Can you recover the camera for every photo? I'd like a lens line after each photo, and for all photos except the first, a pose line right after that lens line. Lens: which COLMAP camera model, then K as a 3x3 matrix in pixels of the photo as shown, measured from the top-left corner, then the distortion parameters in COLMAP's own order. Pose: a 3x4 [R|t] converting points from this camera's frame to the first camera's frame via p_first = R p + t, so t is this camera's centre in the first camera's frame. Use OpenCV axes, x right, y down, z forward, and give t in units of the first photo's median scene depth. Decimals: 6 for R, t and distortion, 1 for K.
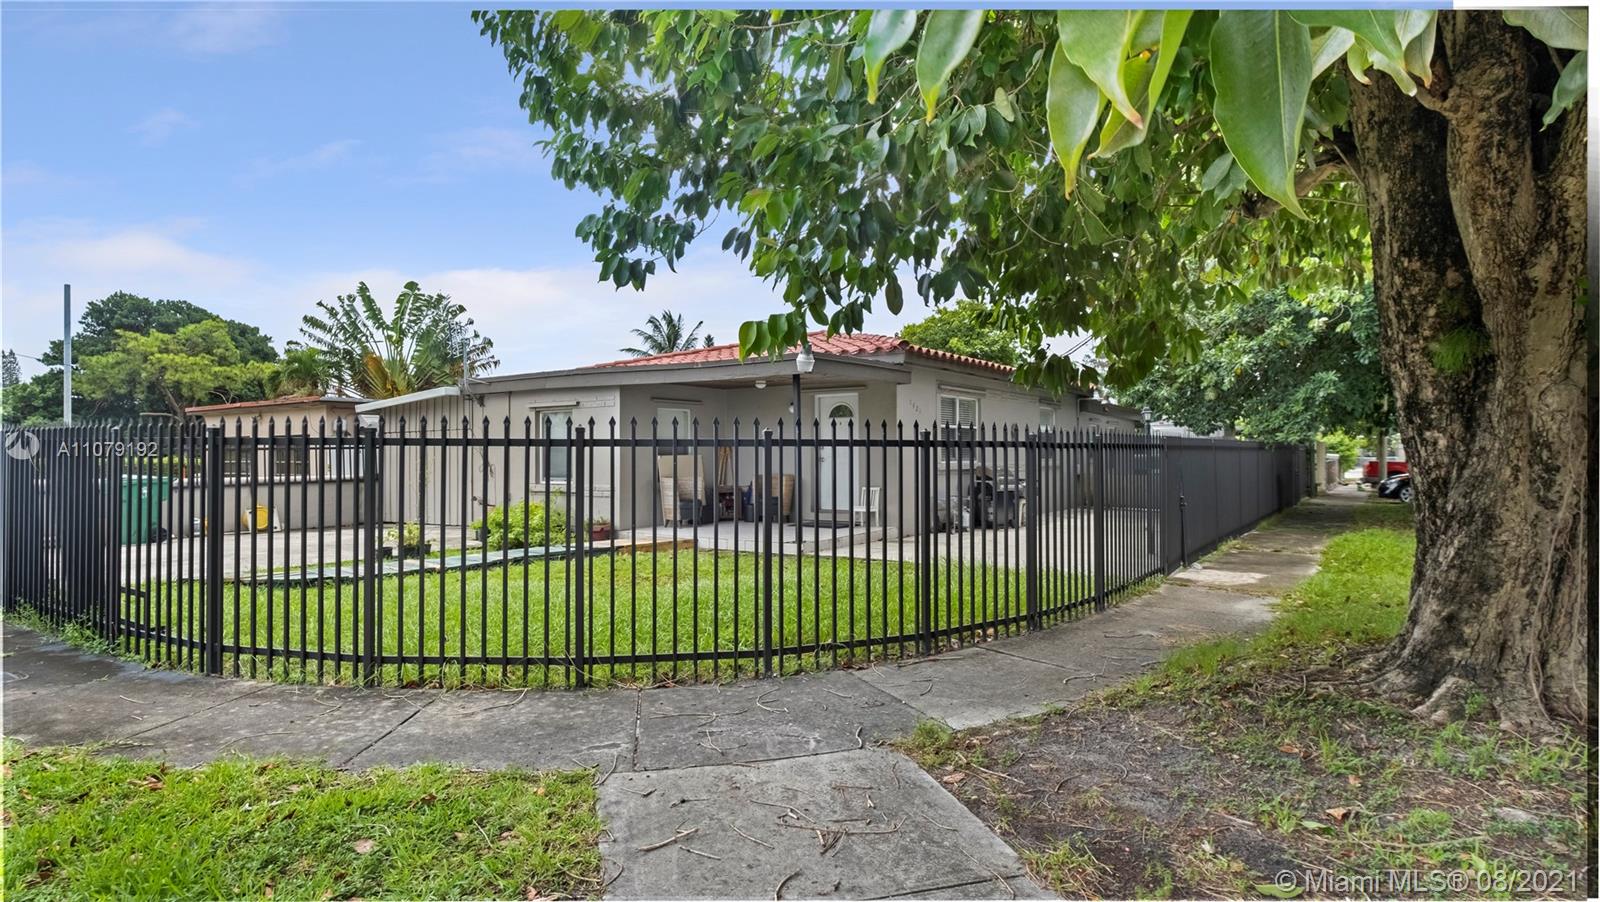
lens RADIAL K [[887.5, 0, 795.8], [0, 887.5, 436.0], [0, 0, 1]] dist [-0.011916, 0.000934]
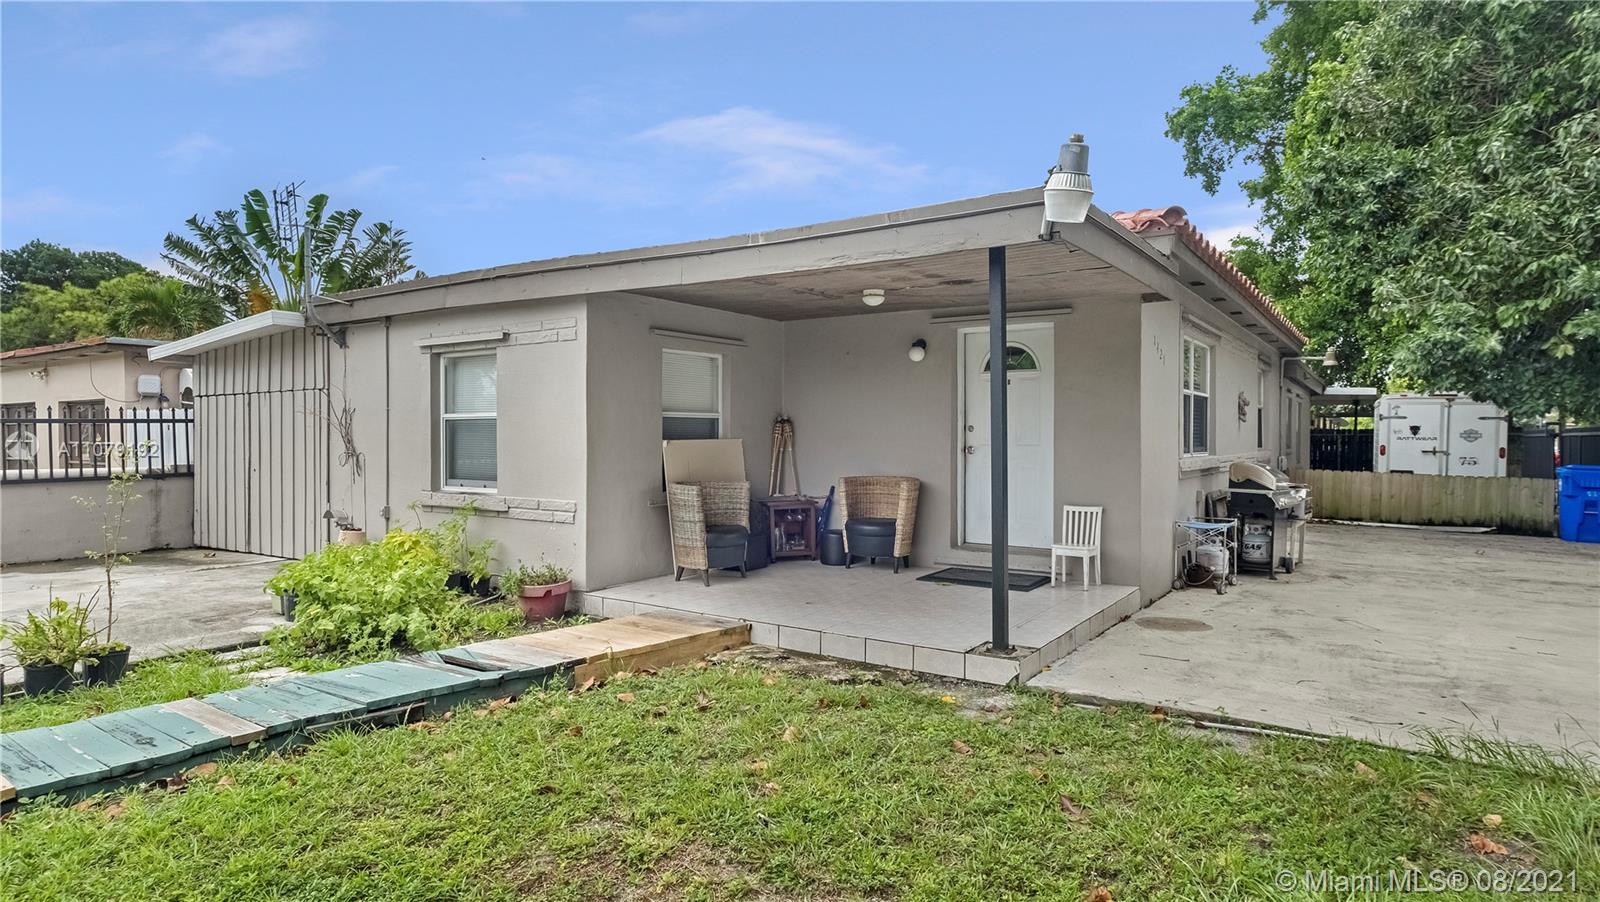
lens RADIAL K [[887.5, 0, 795.8], [0, 887.5, 436.0], [0, 0, 1]] dist [-0.011916, 0.000934]
pose [[0.999944, 0.010535, 0.000515, -0.045603], [-0.010543, 0.999746, 0.019910, 0.004740], [-0.000305, -0.019915, 0.999802, 0.279594]]
